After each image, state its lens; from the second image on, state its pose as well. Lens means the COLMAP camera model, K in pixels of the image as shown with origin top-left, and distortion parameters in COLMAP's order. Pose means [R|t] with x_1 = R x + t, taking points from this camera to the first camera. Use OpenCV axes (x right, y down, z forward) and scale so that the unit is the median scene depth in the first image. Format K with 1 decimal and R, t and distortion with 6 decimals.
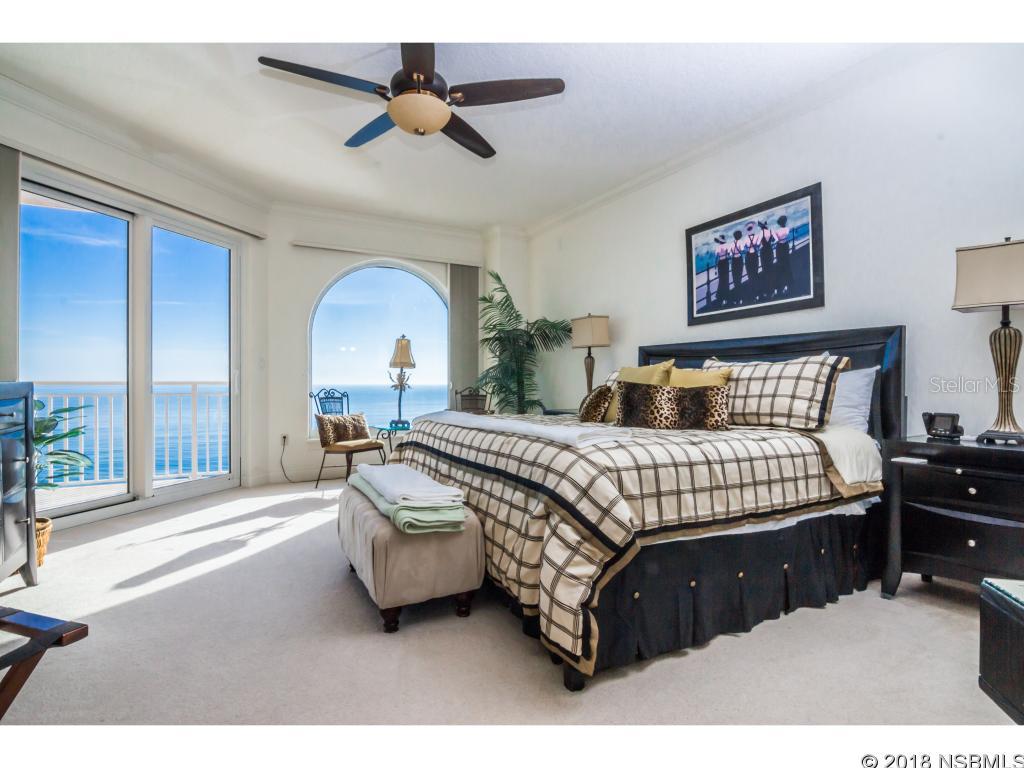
lens RADIAL K [[514.5, 0, 512.3], [0, 514.5, 385.2], [0, 0, 1]] dist [-0.008131, -0.007920]
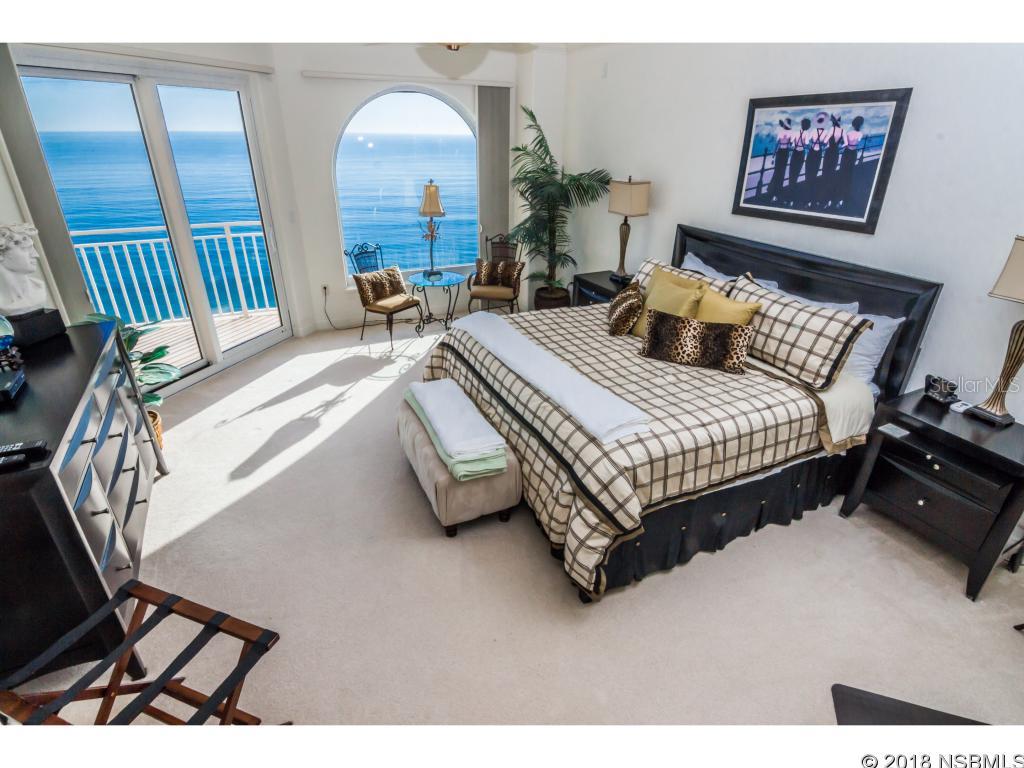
lens RADIAL K [[514.5, 0, 511.7], [0, 514.5, 384.5], [0, 0, 1]] dist [-0.008131, -0.007920]
pose [[0.998733, 0.030577, -0.039959, -0.029136], [-0.010460, 0.902992, 0.429529, -0.352271], [0.049217, -0.428567, 0.902168, -0.025743]]
